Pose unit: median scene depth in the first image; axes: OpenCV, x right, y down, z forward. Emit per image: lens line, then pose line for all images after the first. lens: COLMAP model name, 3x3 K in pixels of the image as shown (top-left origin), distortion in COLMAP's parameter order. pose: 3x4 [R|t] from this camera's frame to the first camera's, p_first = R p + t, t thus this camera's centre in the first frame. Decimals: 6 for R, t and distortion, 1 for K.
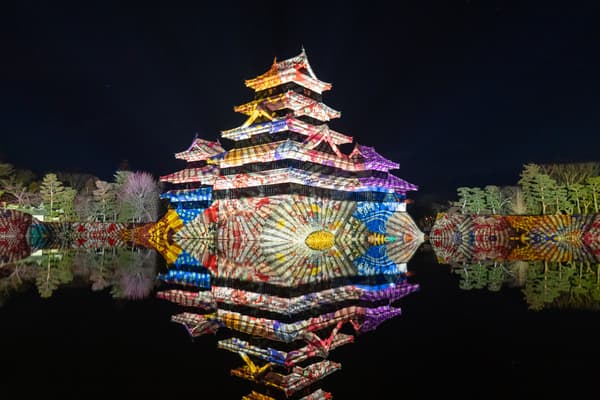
lens RADIAL K [[386.4, 0, 297.3], [0, 386.4, 200.6], [0, 0, 1]] dist [-0.005452, 0.004387]
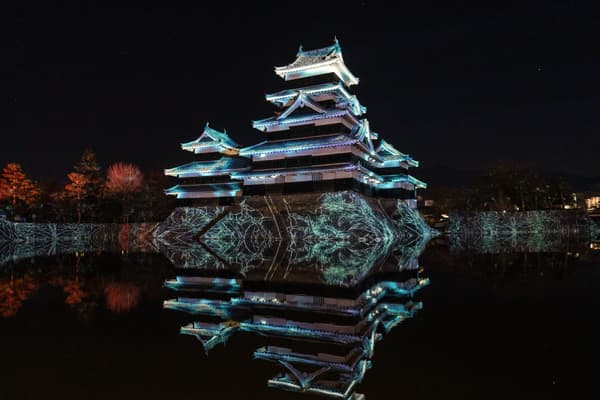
lens RADIAL K [[386.4, 0, 304.5], [0, 386.4, 199.3], [0, 0, 1]] dist [-0.005452, 0.004387]
pose [[0.969029, 0.000511, 0.246946, -0.293916], [-0.001367, 0.999994, 0.003296, 0.002306], [-0.246942, -0.003531, 0.969024, 0.083384]]
